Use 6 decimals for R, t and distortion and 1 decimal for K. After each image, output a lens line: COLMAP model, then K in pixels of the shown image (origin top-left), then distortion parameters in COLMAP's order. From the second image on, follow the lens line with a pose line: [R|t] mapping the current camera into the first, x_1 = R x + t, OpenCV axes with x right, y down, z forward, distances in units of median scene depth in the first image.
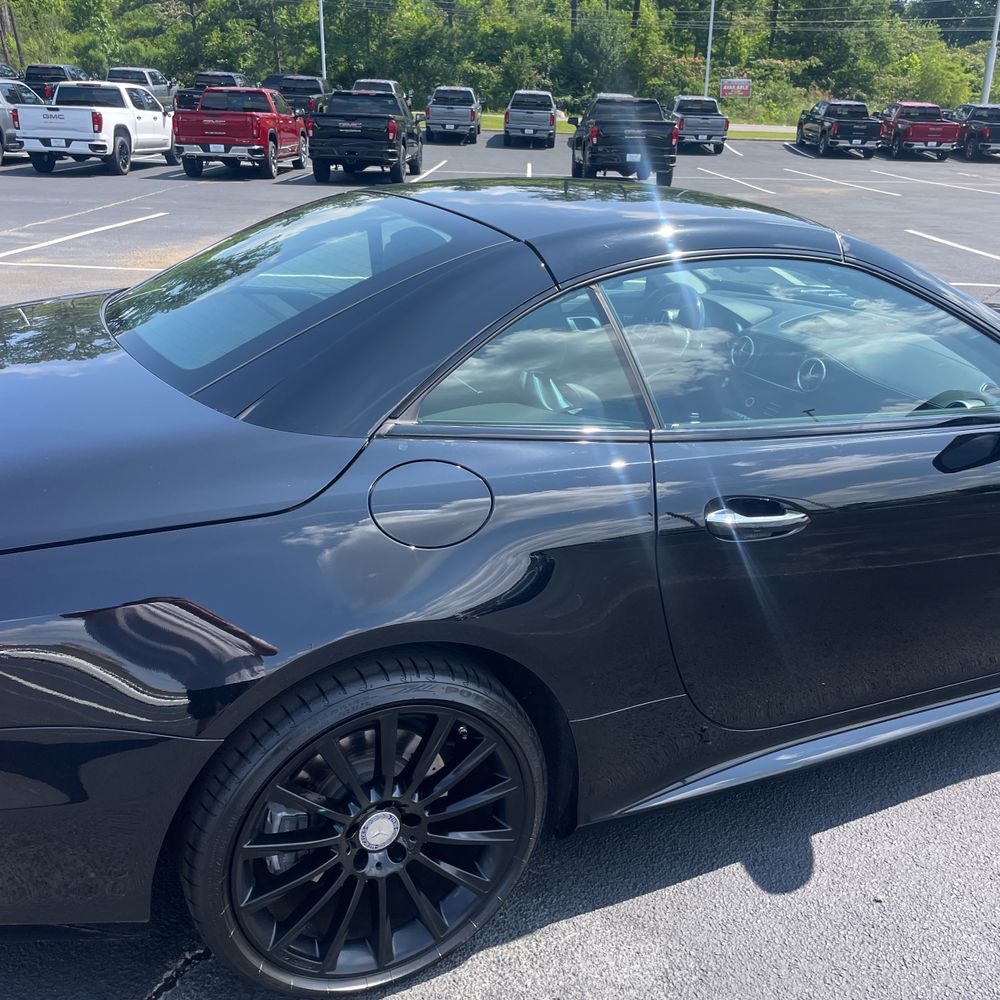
lens RADIAL K [[1006.4, 0, 479.5], [0, 1006.4, 499.8], [0, 0, 1]] dist [0.109528, -0.153557]
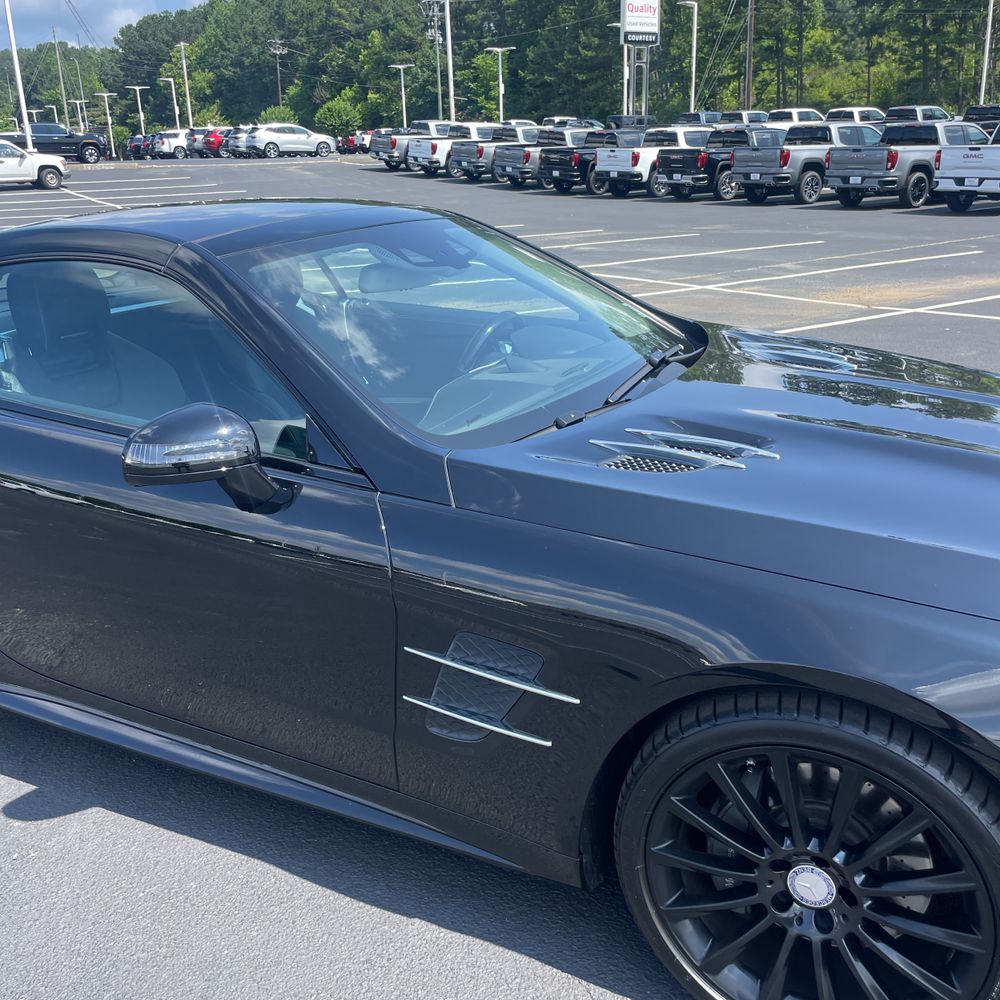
lens RADIAL K [[1007.1, 0, 506.6], [0, 1007.1, 497.9], [0, 0, 1]] dist [0.111316, -0.155379]
pose [[0.610613, 0.218171, -0.761284, 0.129226], [-0.247754, 0.965676, 0.078026, -0.016587], [0.752177, 0.140968, 0.643707, 0.057695]]
